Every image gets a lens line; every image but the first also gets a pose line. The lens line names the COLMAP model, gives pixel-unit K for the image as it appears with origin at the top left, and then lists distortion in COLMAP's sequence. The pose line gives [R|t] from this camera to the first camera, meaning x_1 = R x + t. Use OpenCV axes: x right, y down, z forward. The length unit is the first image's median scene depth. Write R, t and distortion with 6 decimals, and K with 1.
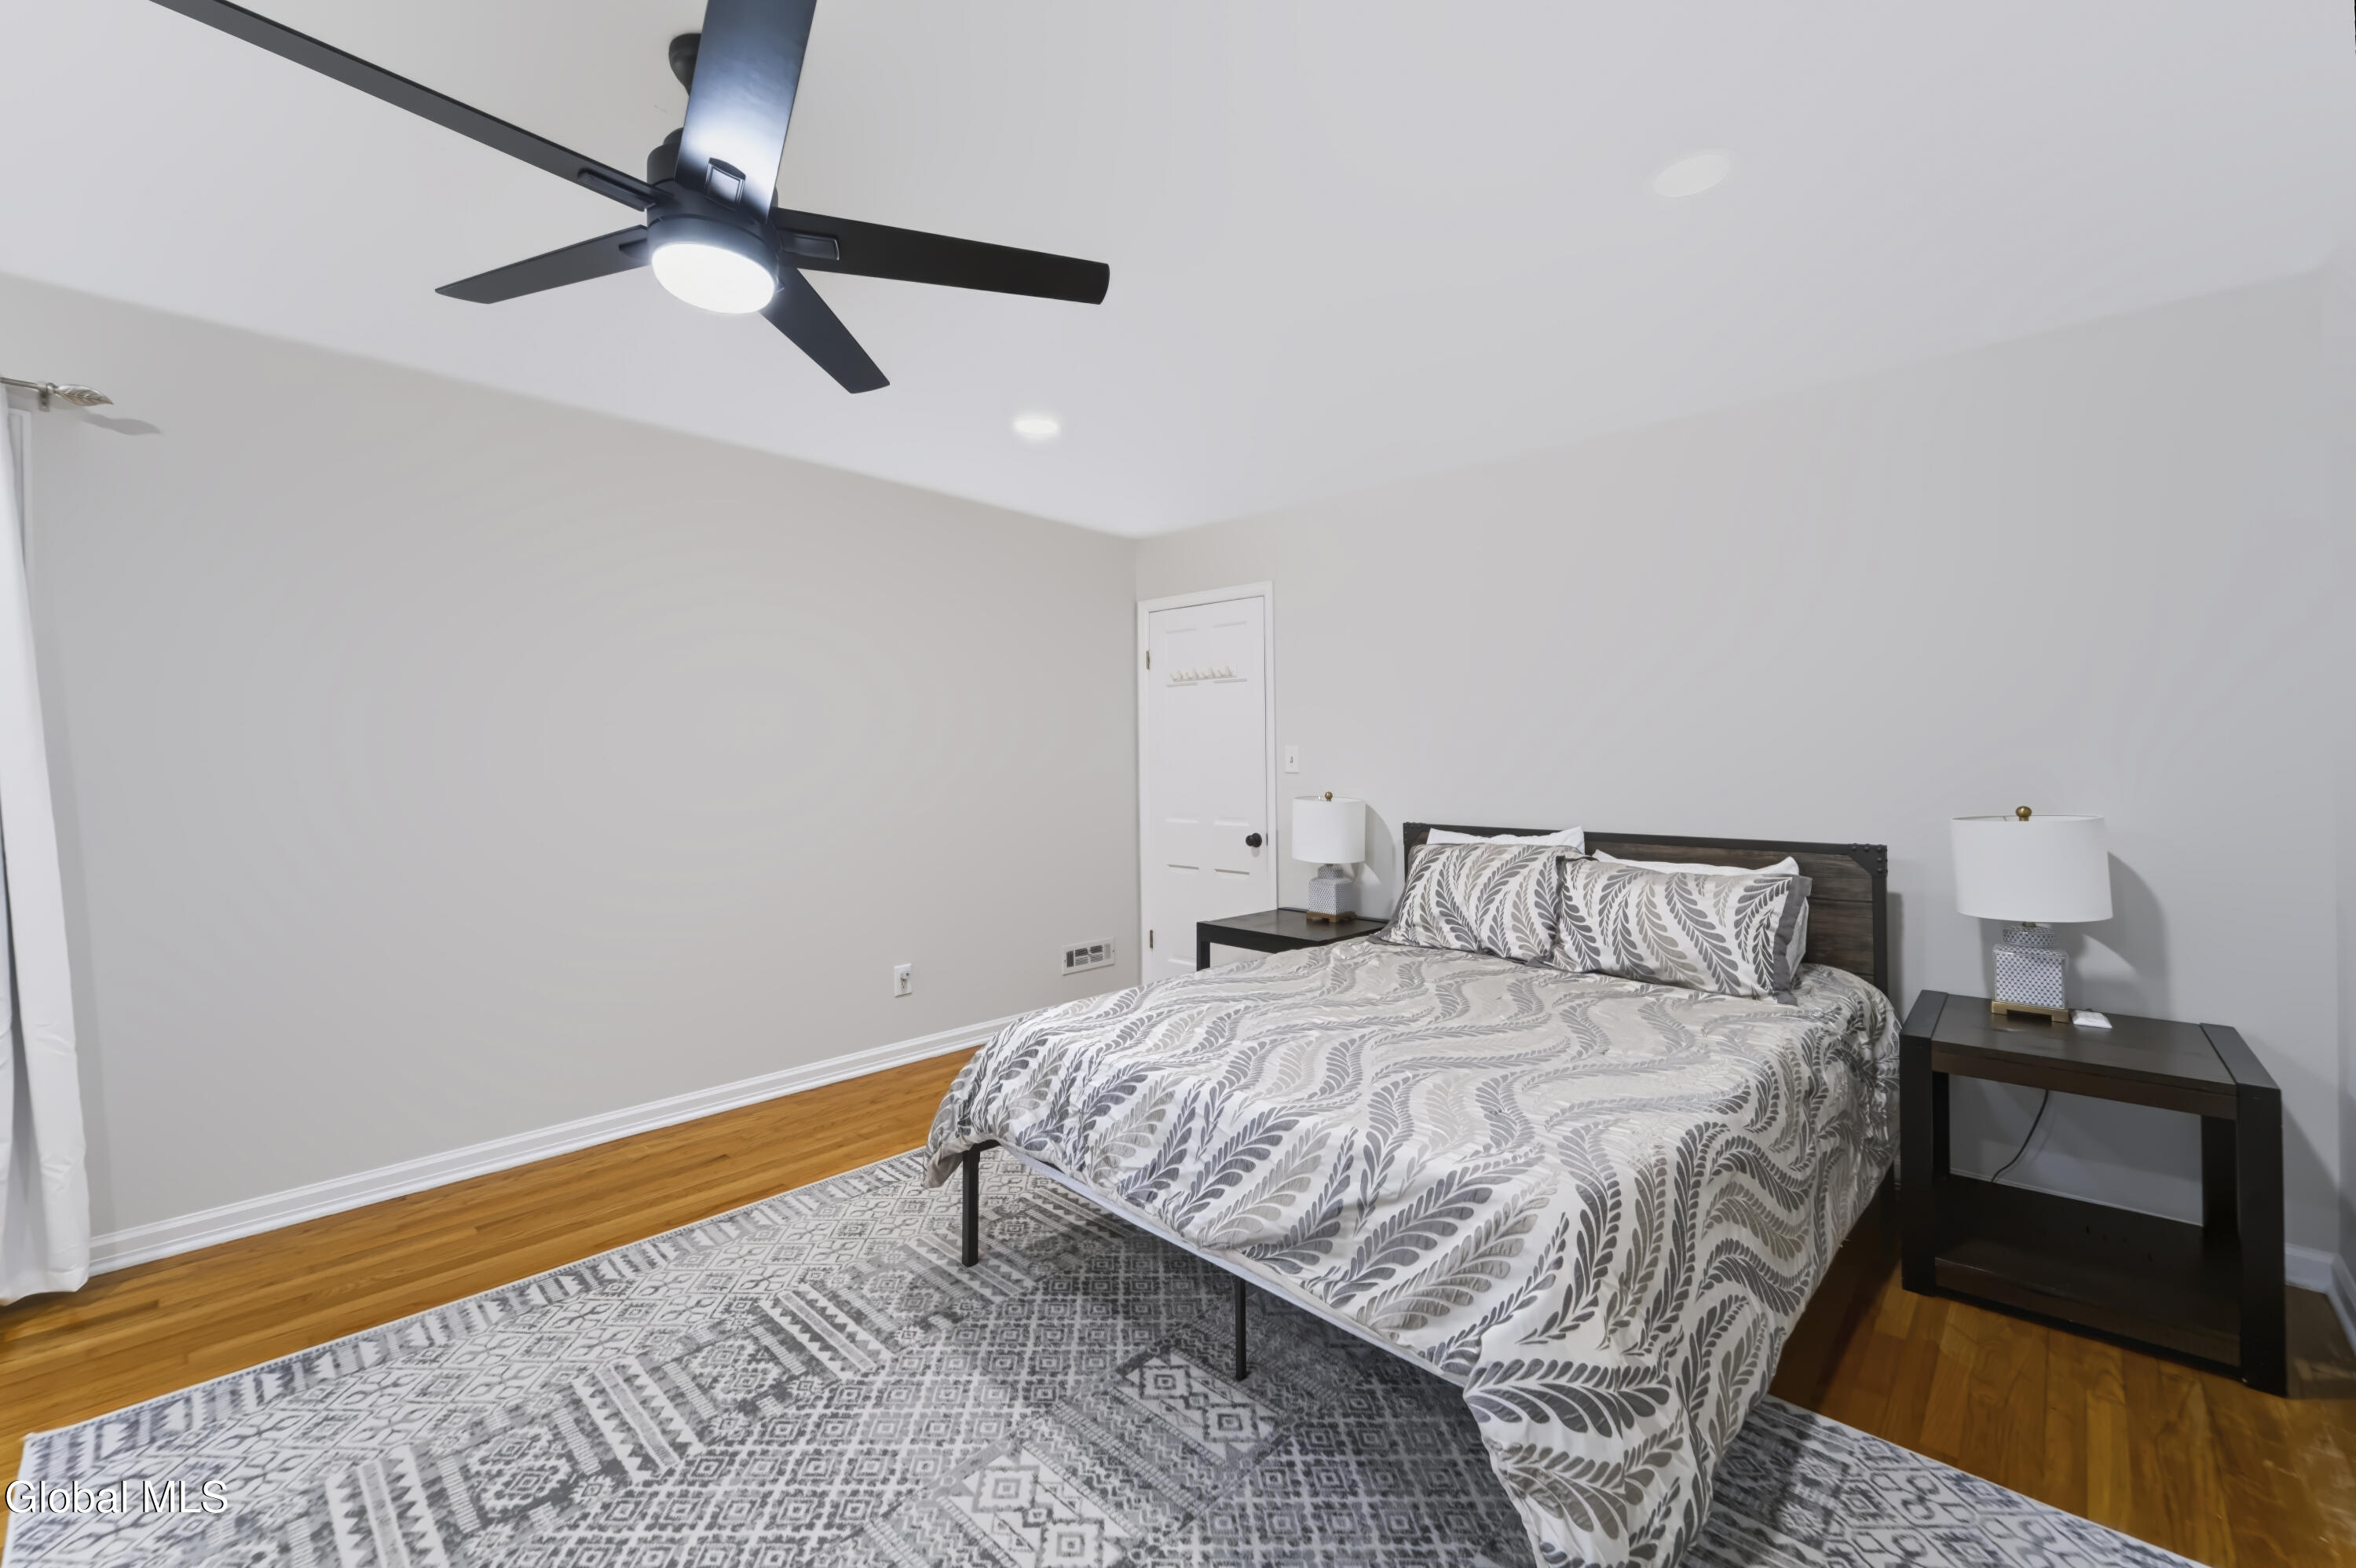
lens RADIAL K [[946.5, 0, 1183.2], [0, 946.5, 770.3], [0, 0, 1]] dist [0.001146, -0.000301]
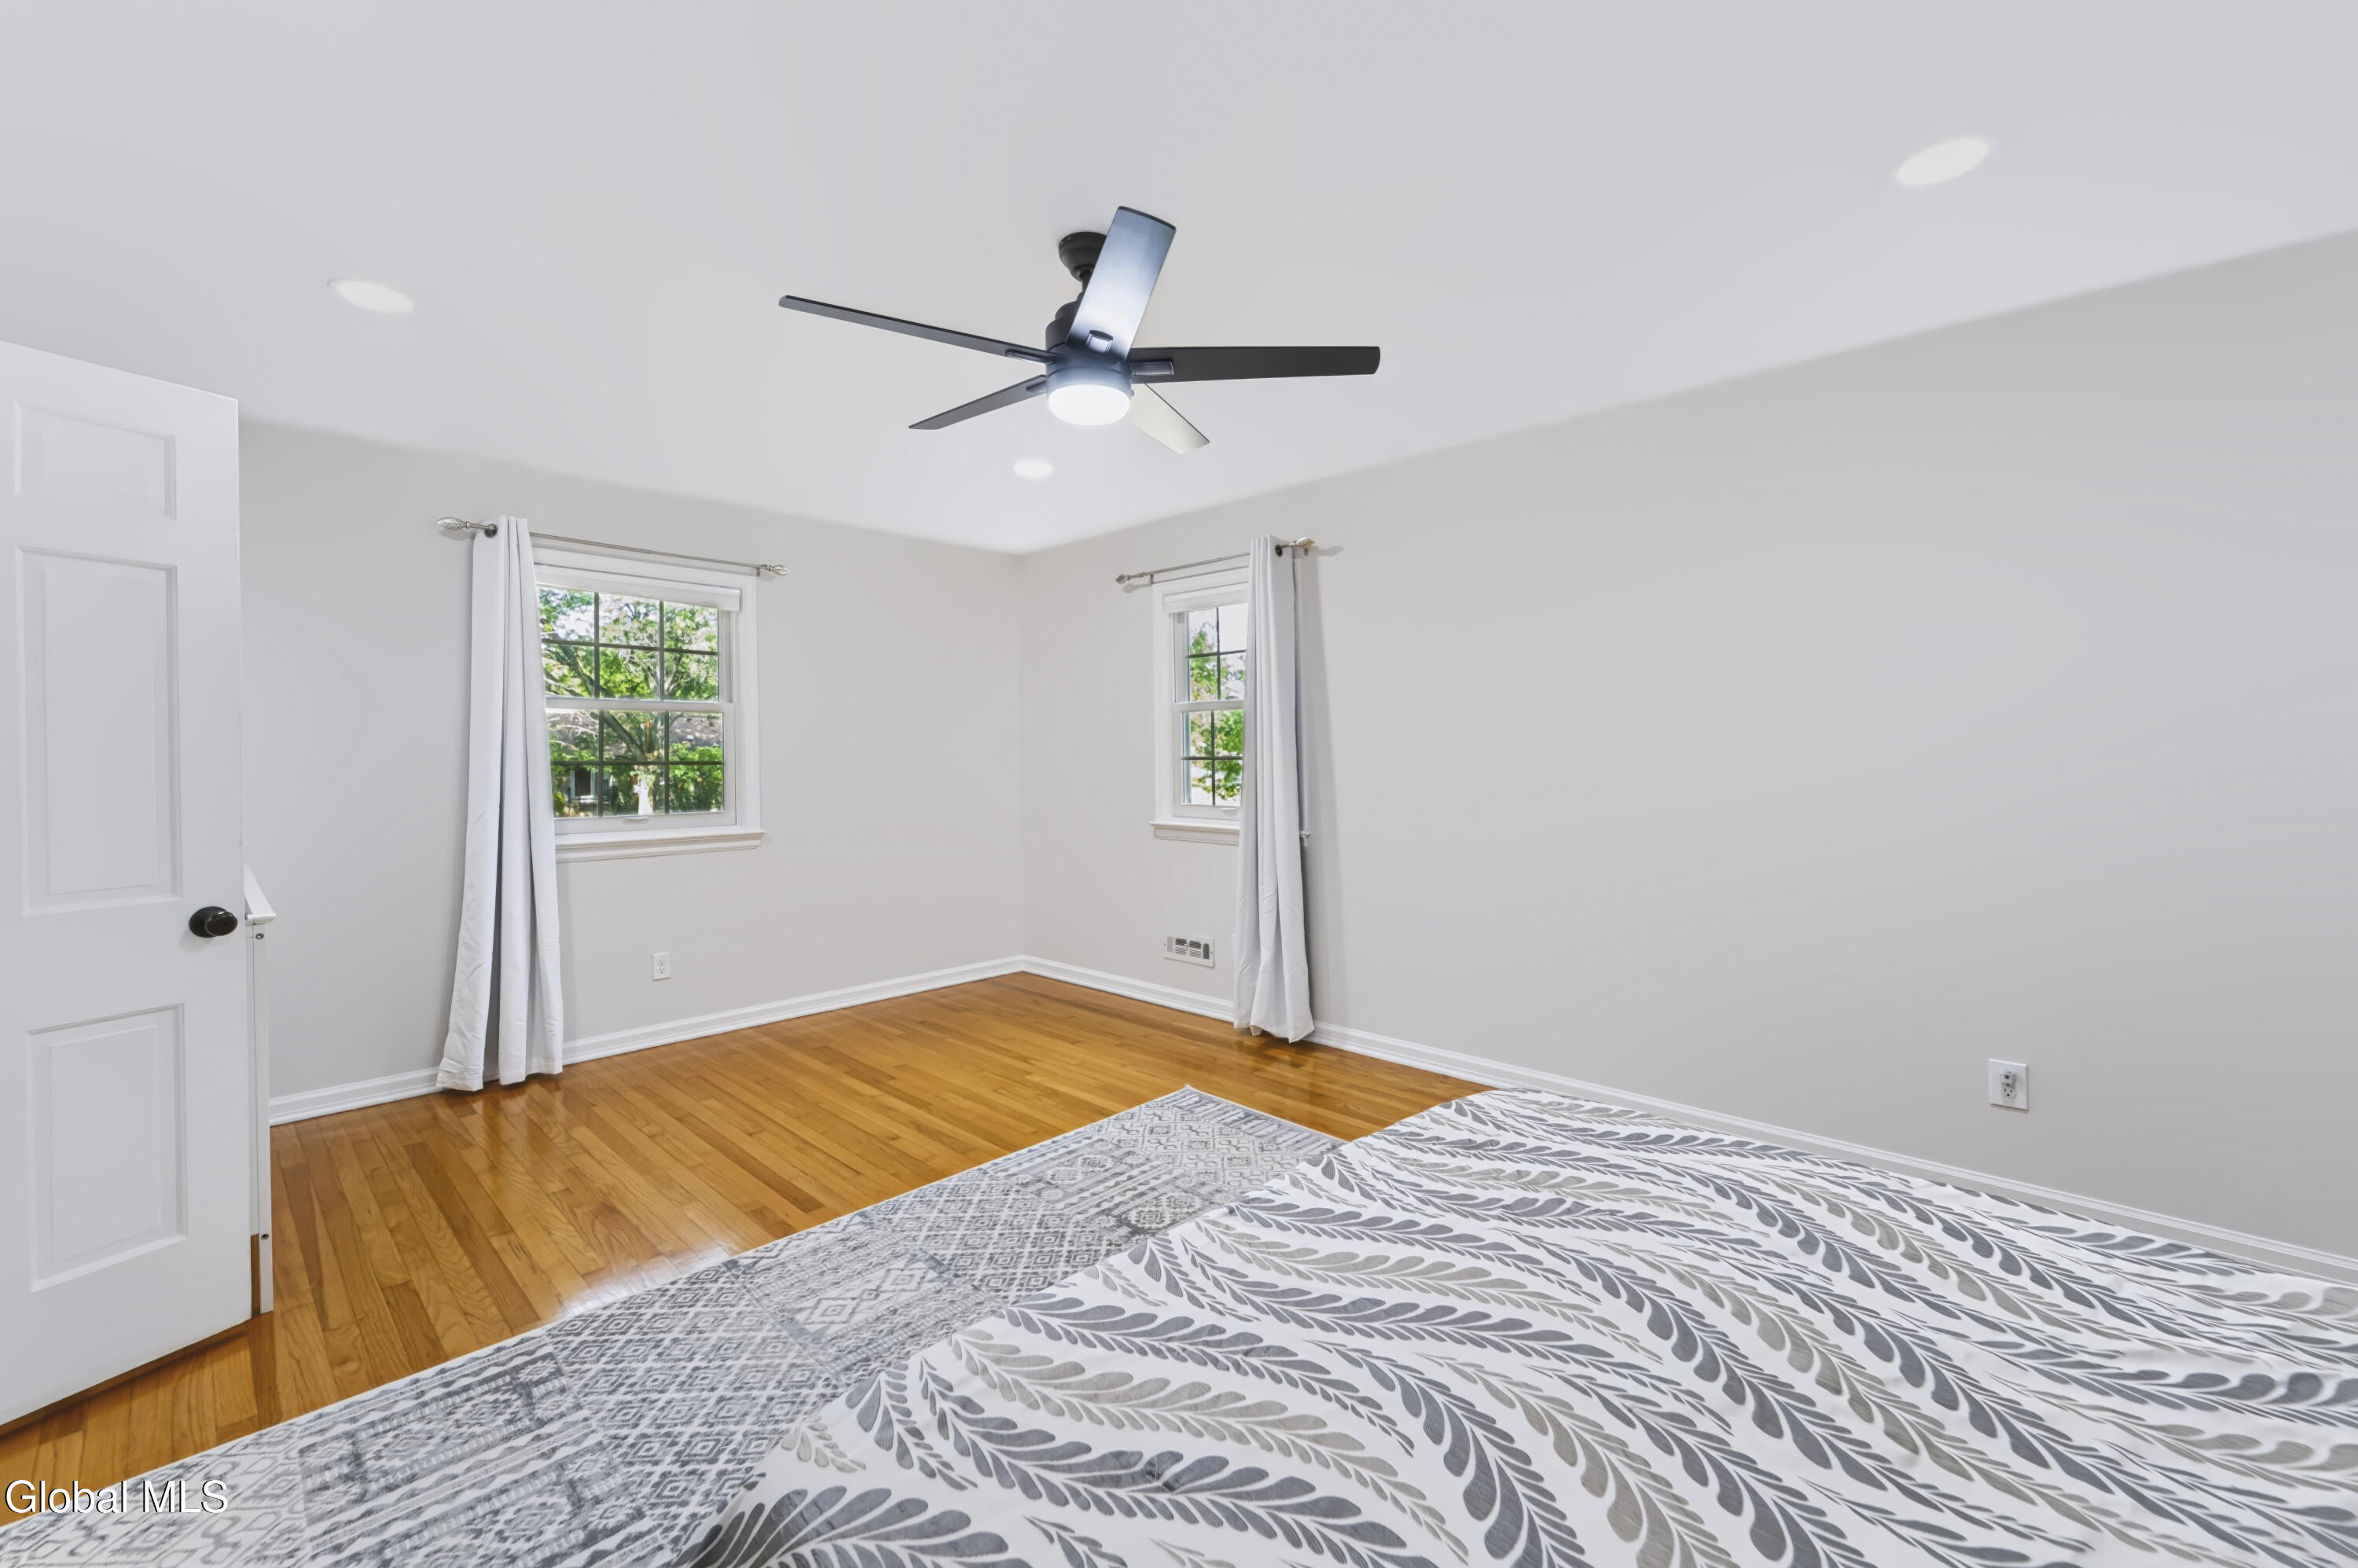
lens RADIAL K [[947.4, 0, 1184.7], [0, 947.4, 772.5], [0, 0, 1]] dist [0.001146, -0.000301]
pose [[-0.006353, 0.019936, -0.999781, 0.712670], [0.000427, 0.999801, 0.019934, -0.008011], [0.999980, -0.000300, -0.006361, 0.895996]]
